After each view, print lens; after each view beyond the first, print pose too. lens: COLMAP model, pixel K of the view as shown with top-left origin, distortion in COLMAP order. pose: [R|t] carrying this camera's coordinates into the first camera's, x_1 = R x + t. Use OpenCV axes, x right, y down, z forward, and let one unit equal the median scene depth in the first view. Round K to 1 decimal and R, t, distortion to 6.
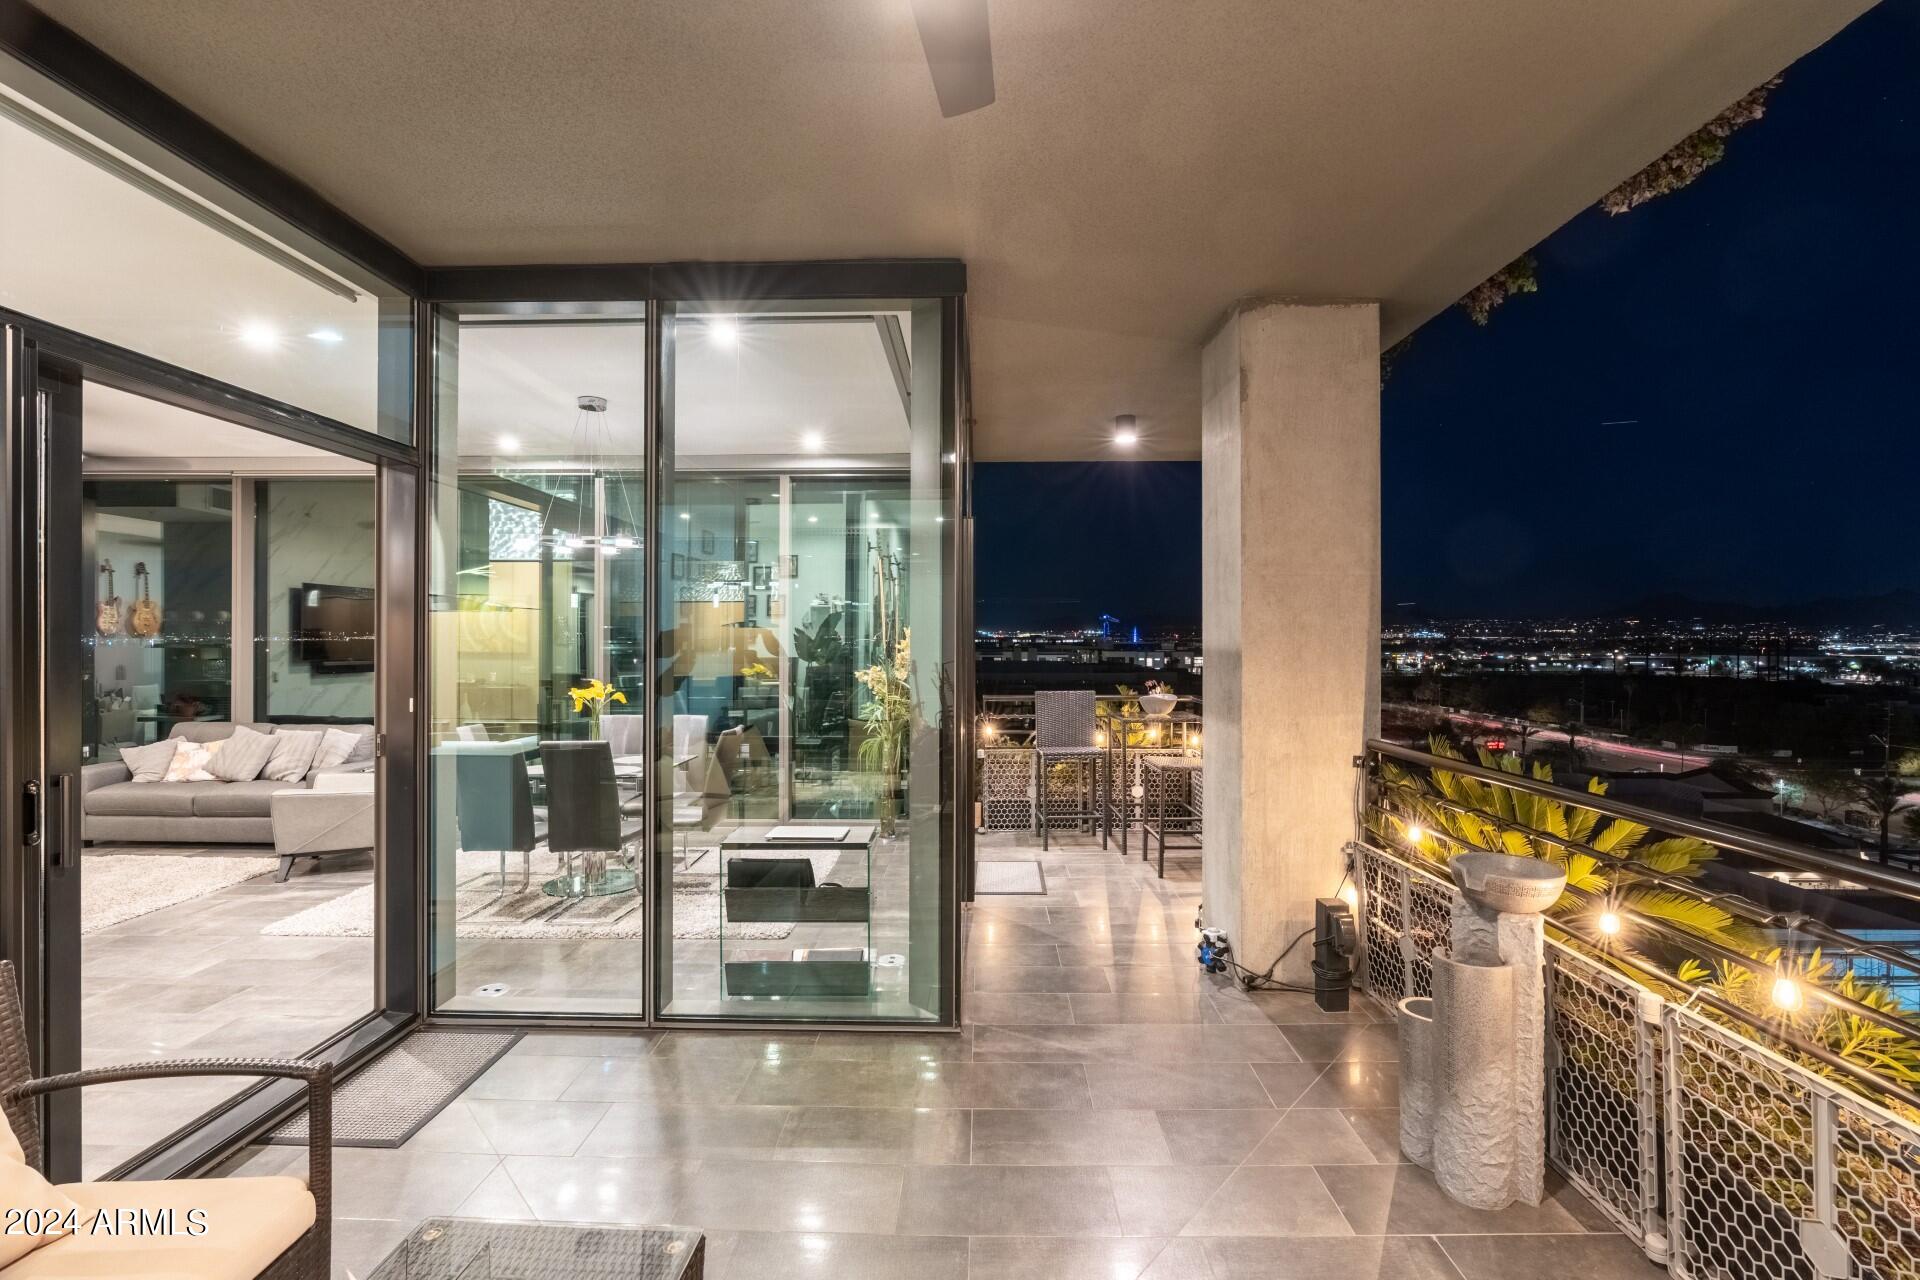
lens RADIAL K [[860.8, 0, 960.0], [0, 860.8, 640.0], [0, 0, 1]] dist [-0.002389, 0.000087]
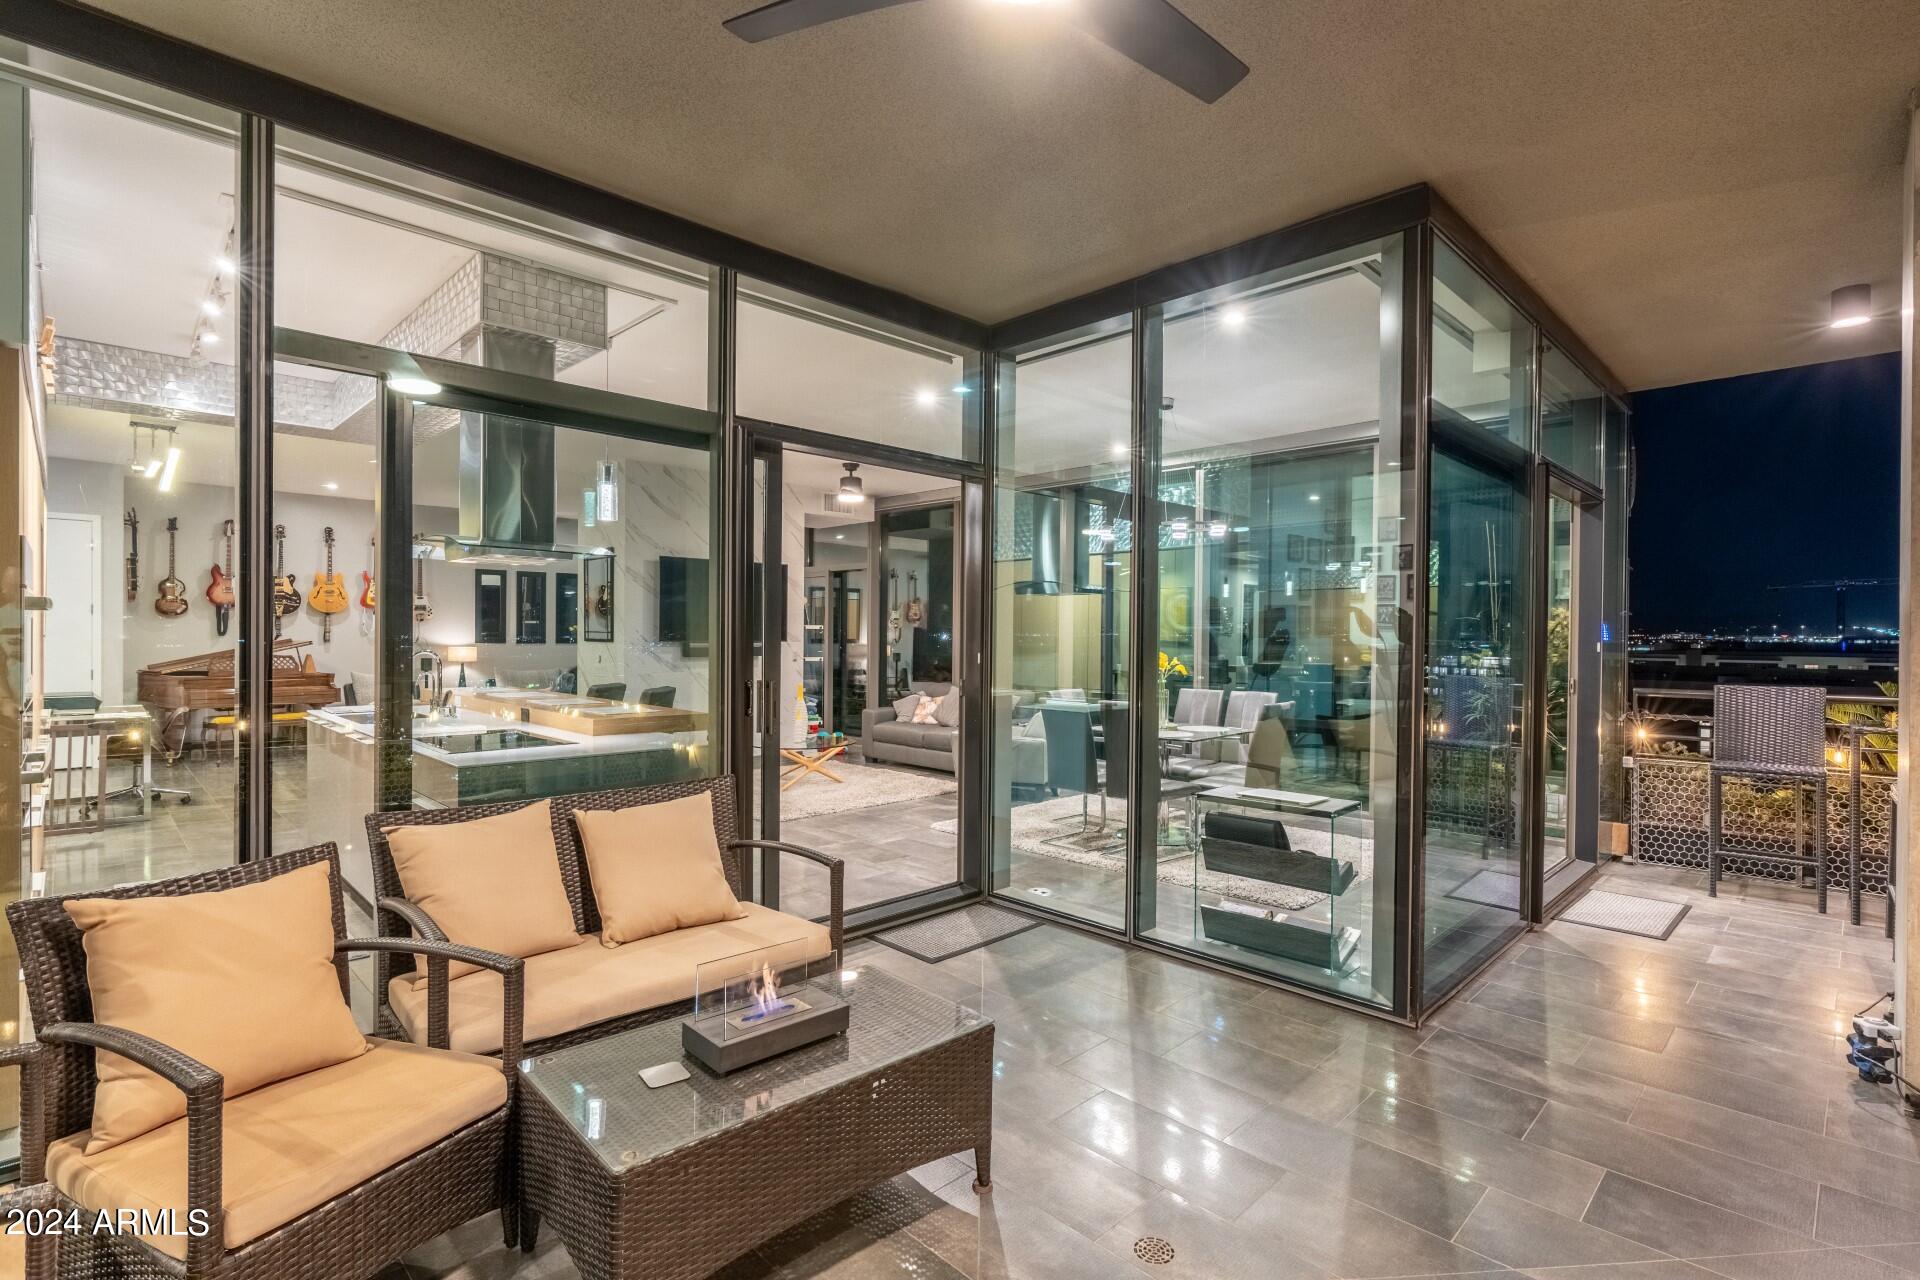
lens RADIAL K [[902.2, 0, 960.0], [0, 902.2, 640.0], [0, 0, 1]] dist [-0.001580, 0.000407]
pose [[0.721199, 0.007873, -0.692683, 0.288803], [-0.005188, 0.999969, 0.005964, 0.036218], [0.692708, -0.000708, 0.721217, -0.026463]]
